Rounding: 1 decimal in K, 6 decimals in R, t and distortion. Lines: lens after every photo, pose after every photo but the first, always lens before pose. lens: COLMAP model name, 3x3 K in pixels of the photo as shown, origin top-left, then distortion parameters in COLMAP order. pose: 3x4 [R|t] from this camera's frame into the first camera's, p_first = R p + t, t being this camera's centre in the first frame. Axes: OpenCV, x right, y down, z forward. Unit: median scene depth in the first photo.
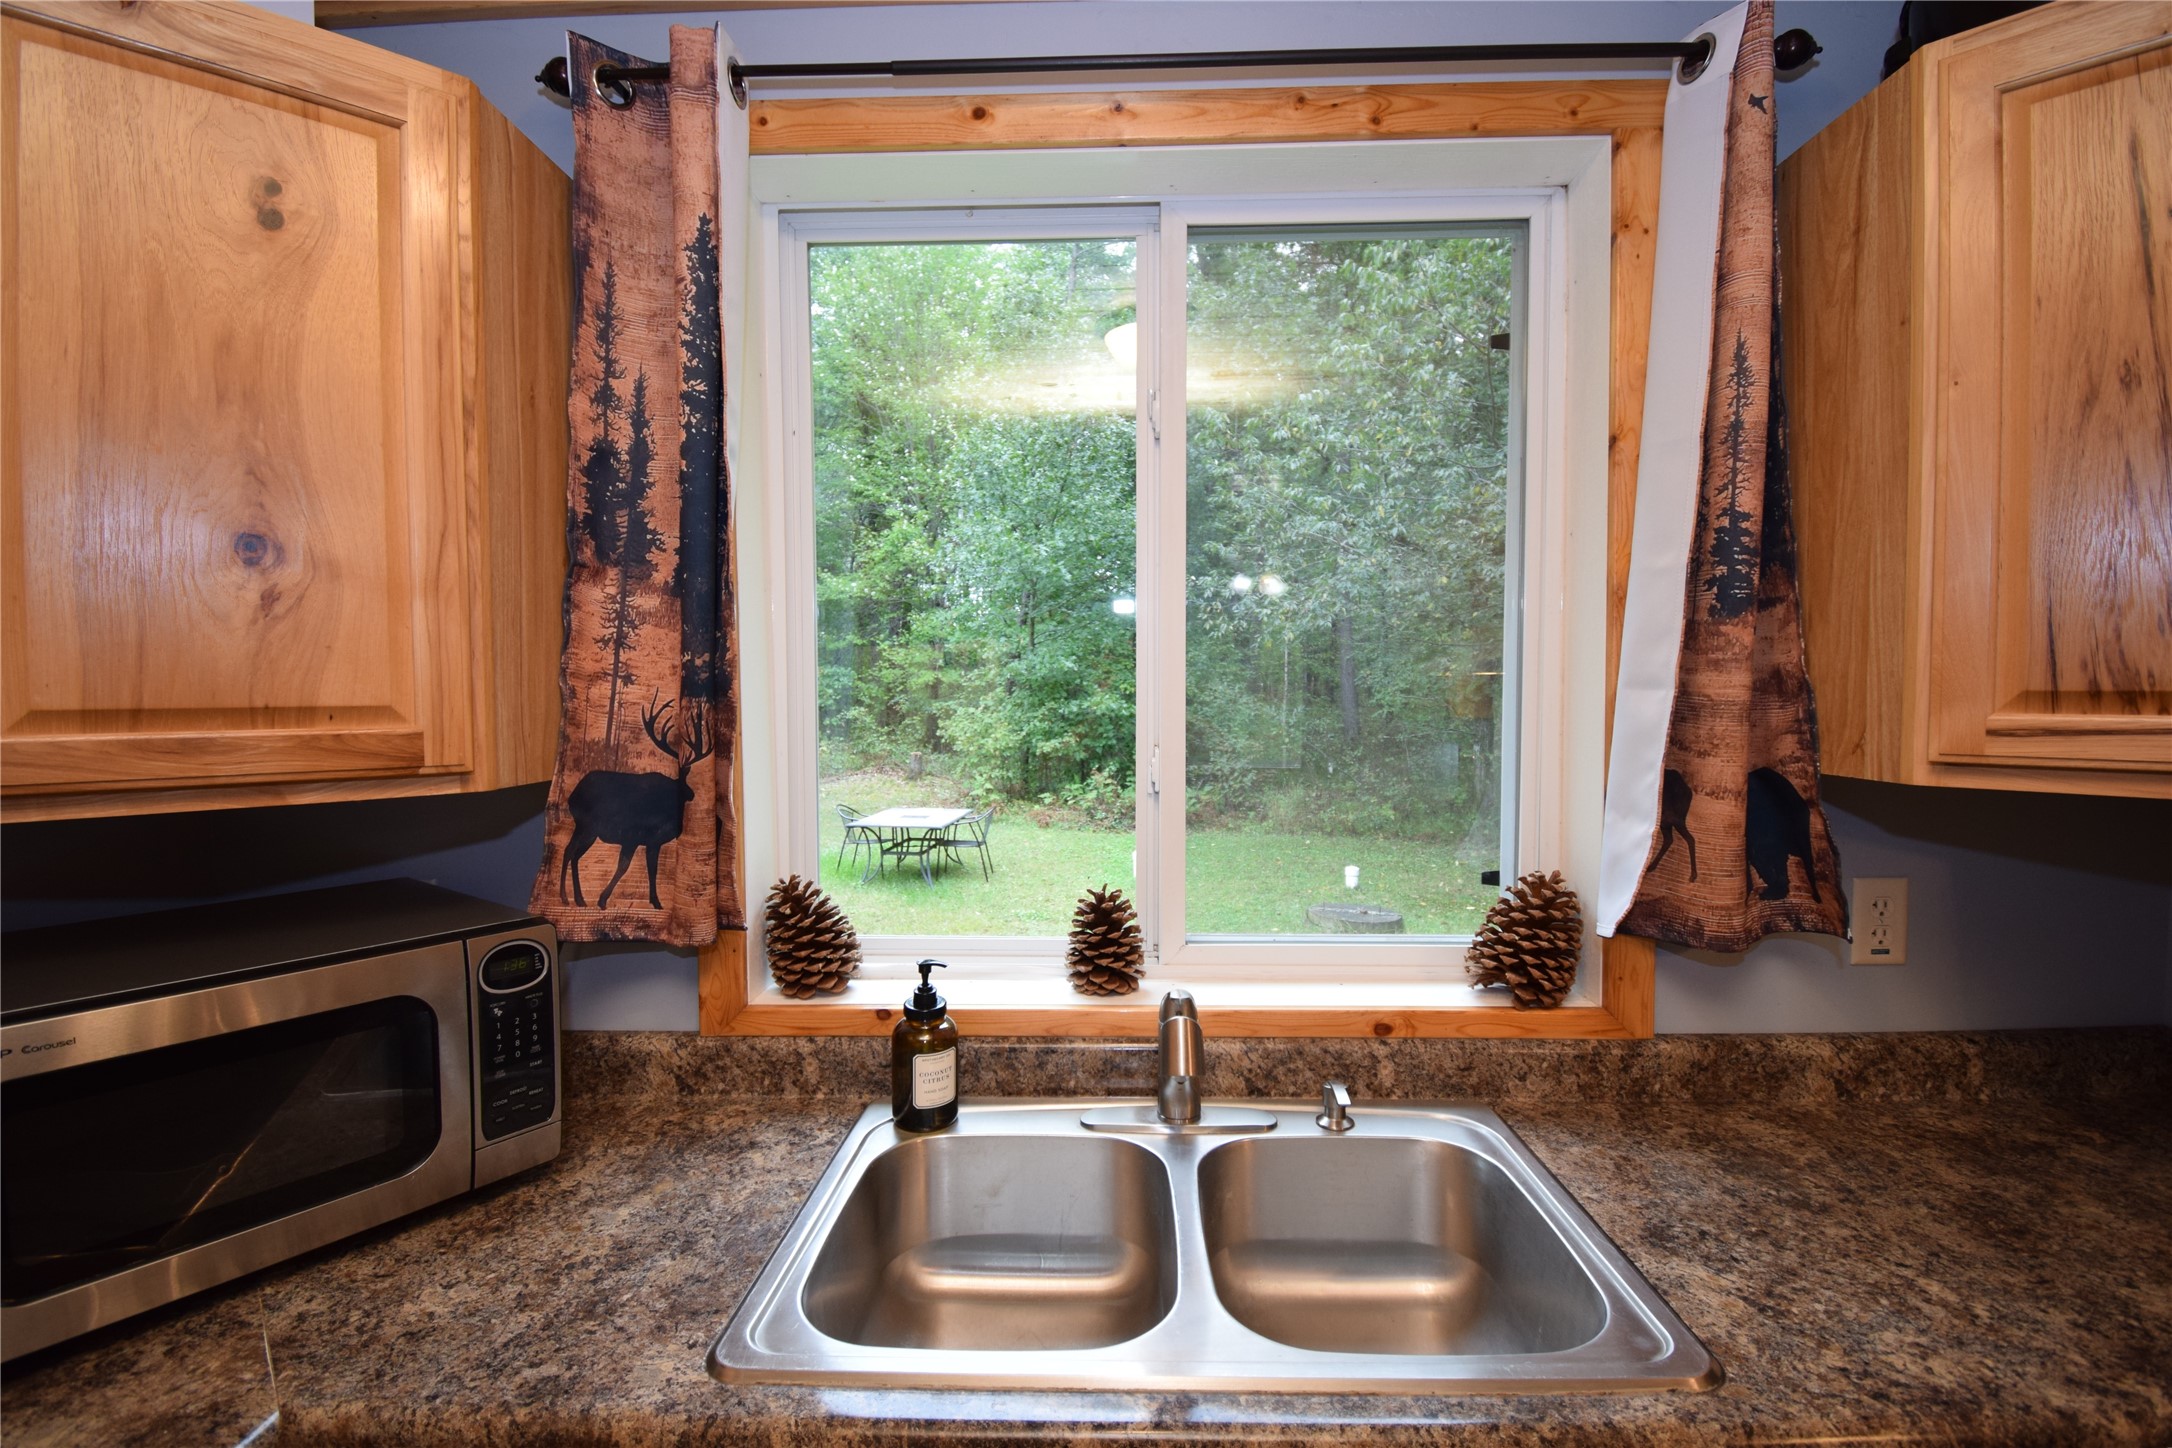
lens RADIAL K [[953.1, 0, 1091.8], [0, 953.1, 732.6], [0, 0, 1]] dist [0.022566, -0.027909]
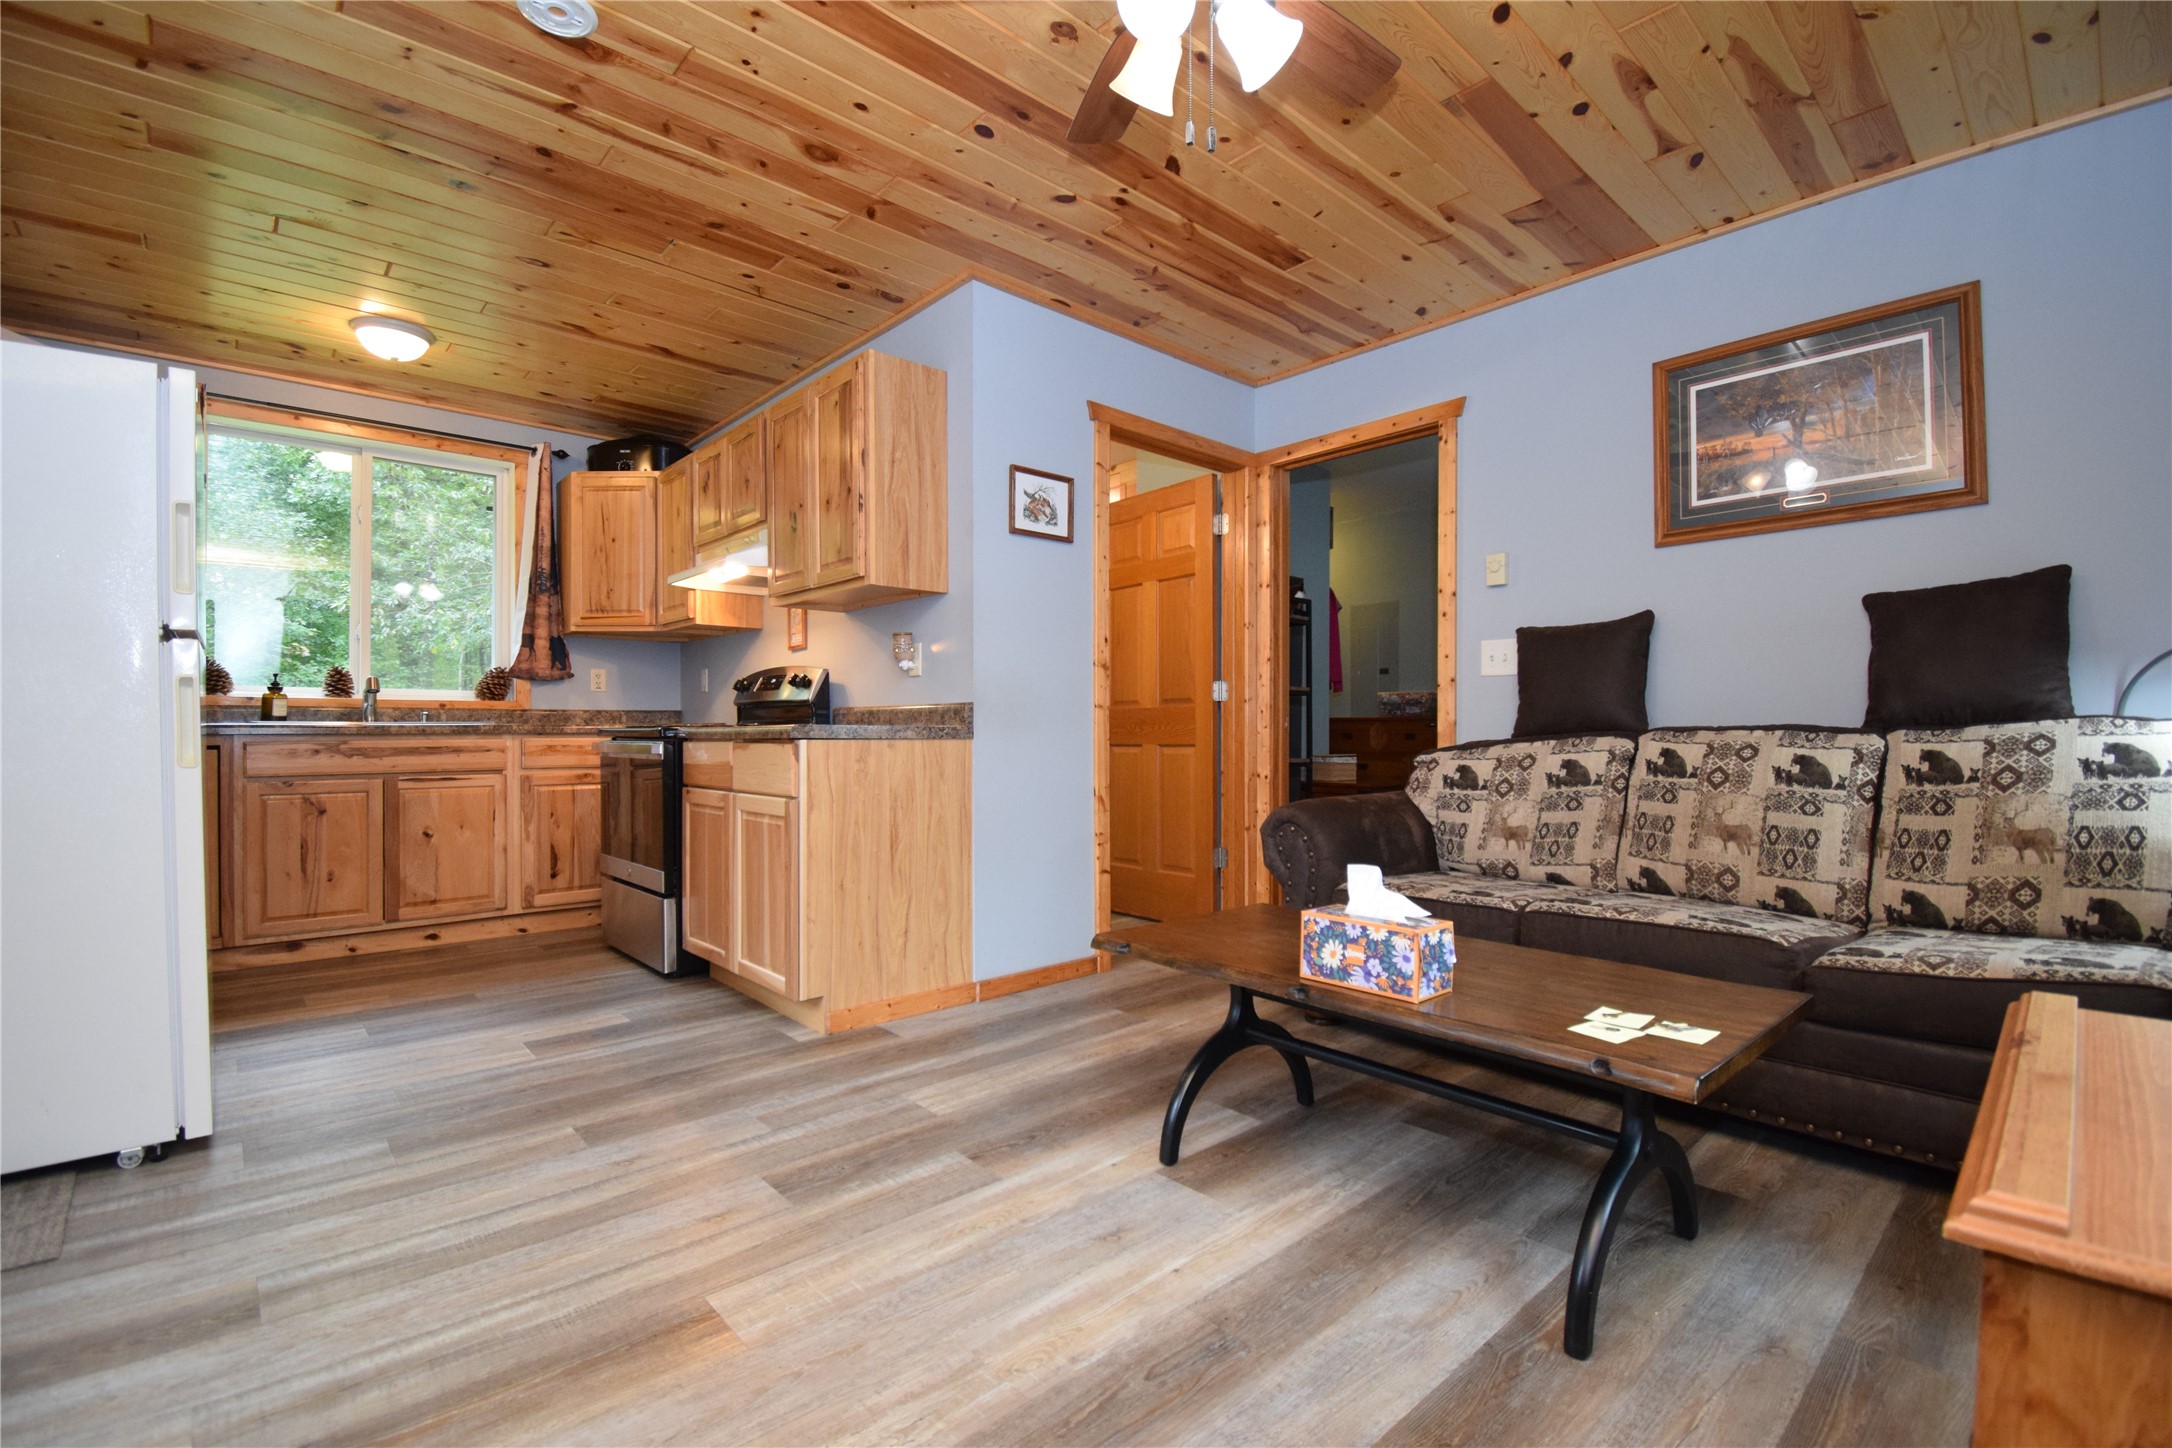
lens RADIAL K [[953.1, 0, 1091.8], [0, 953.1, 732.6], [0, 0, 1]] dist [0.022566, -0.027909]
pose [[0.716620, 0.006236, 0.697436, -0.438853], [0.027770, 0.998912, -0.037465, 0.627238], [-0.696911, 0.046216, 0.715667, -3.205018]]
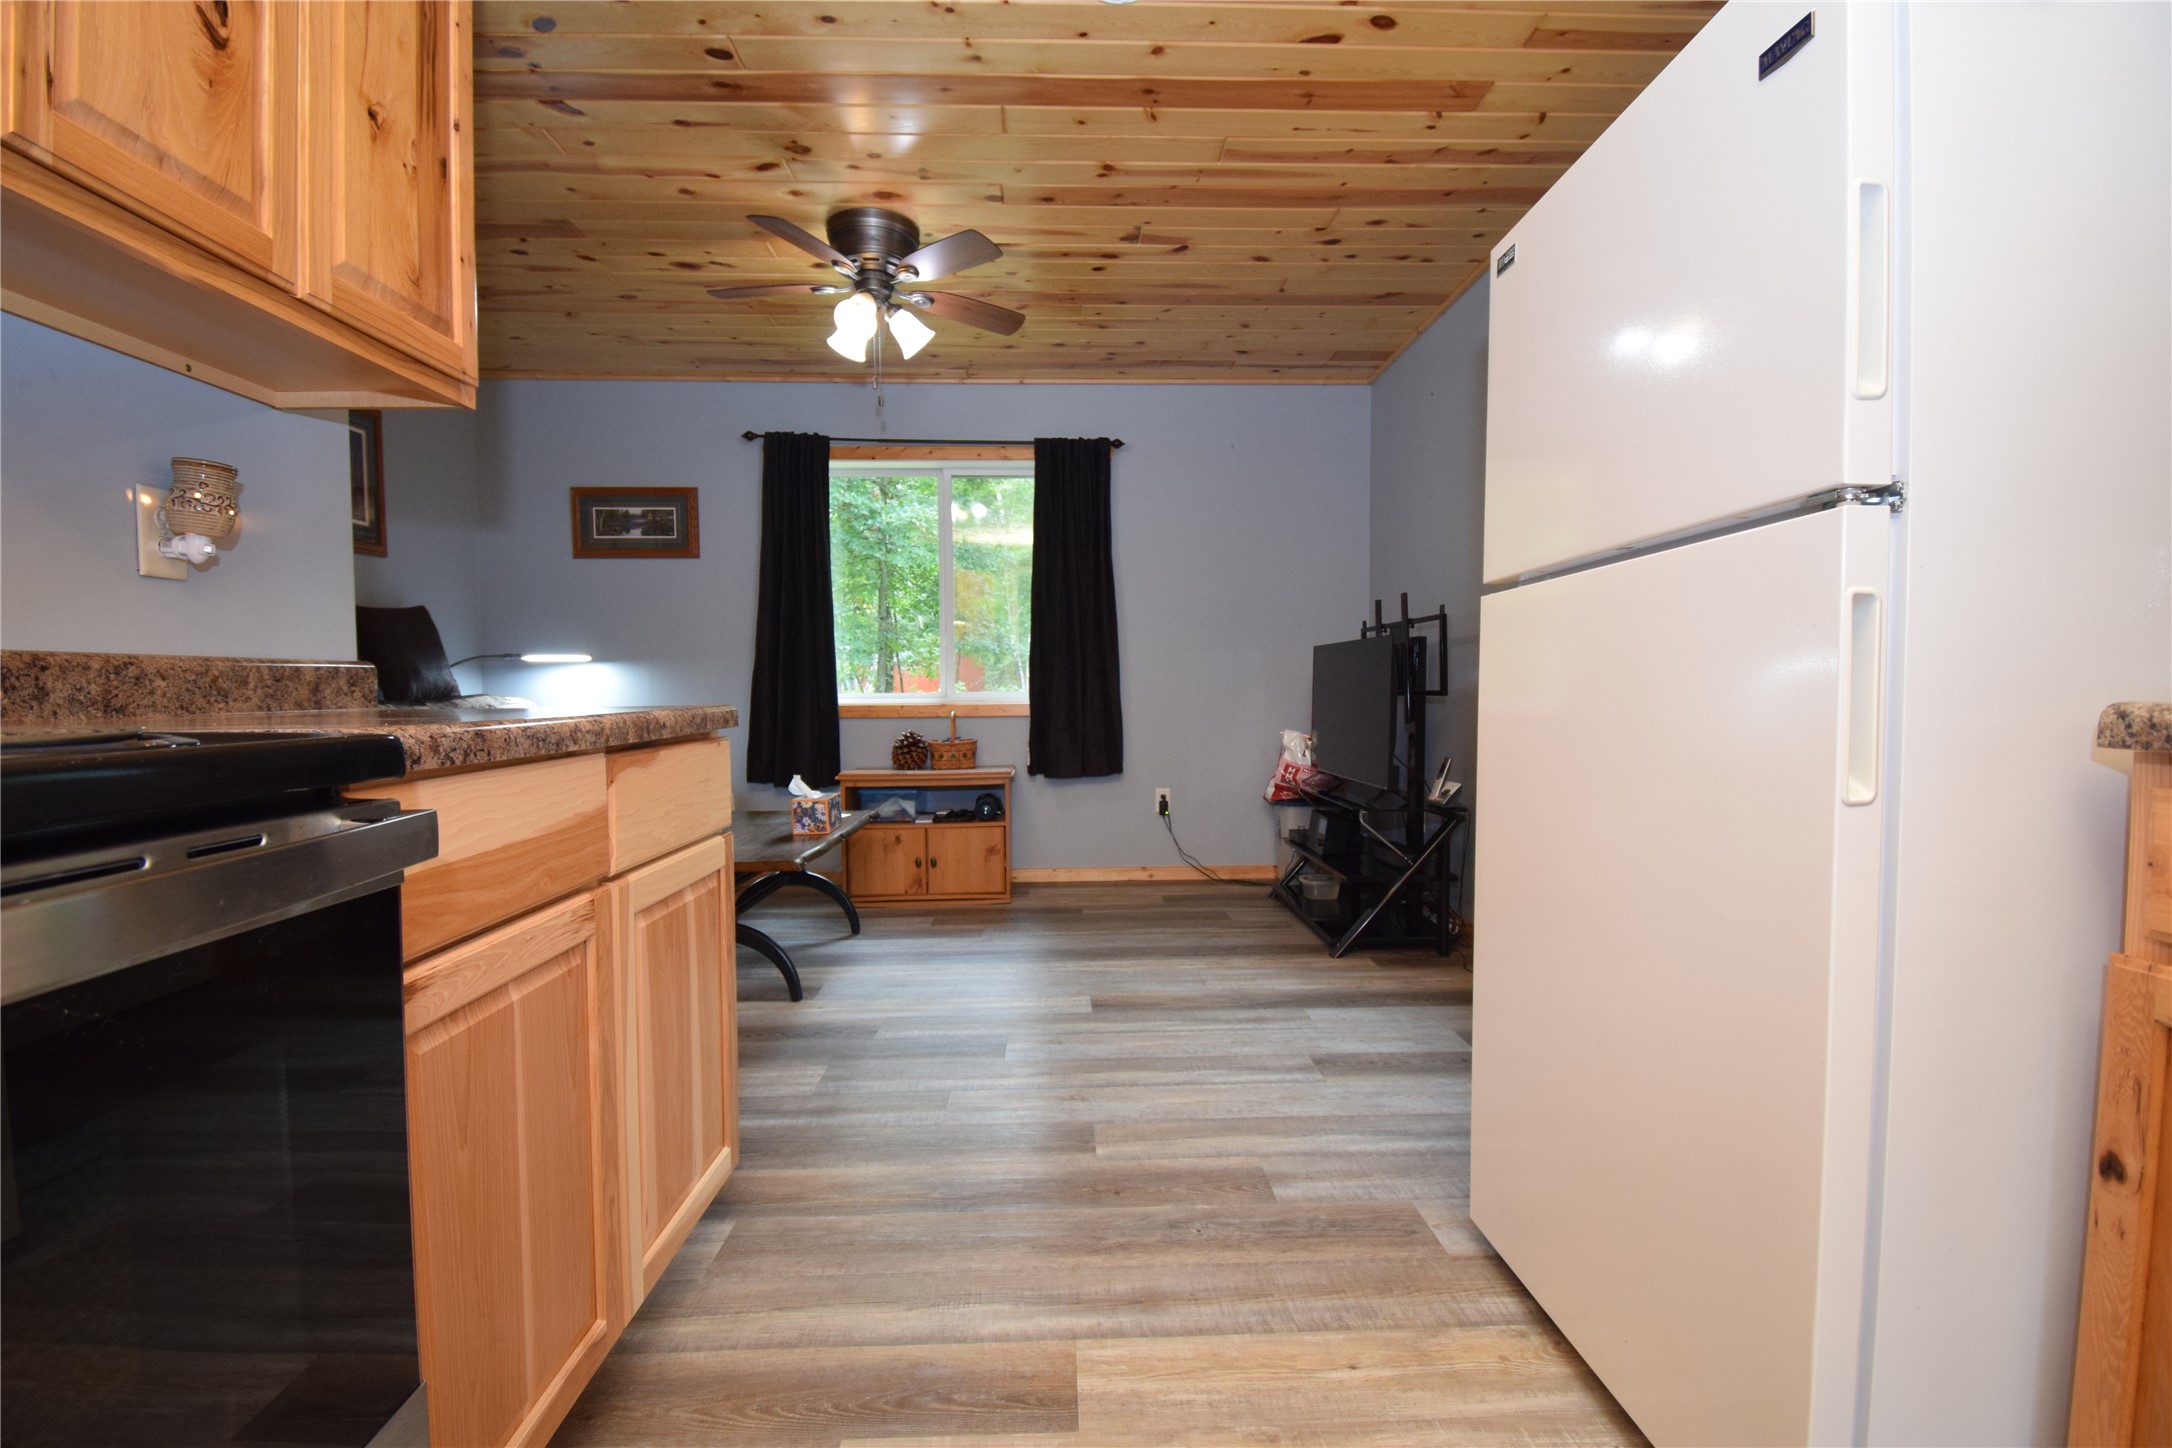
lens RADIAL K [[981.2, 0, 1089.7], [0, 981.2, 732.6], [0, 0, 1]] dist [0.021430, -0.020291]
pose [[-0.997623, 0.017386, -0.066675, 0.211785], [0.011120, 0.995584, 0.093217, 0.421610], [0.068001, 0.092254, -0.993411, 0.276089]]
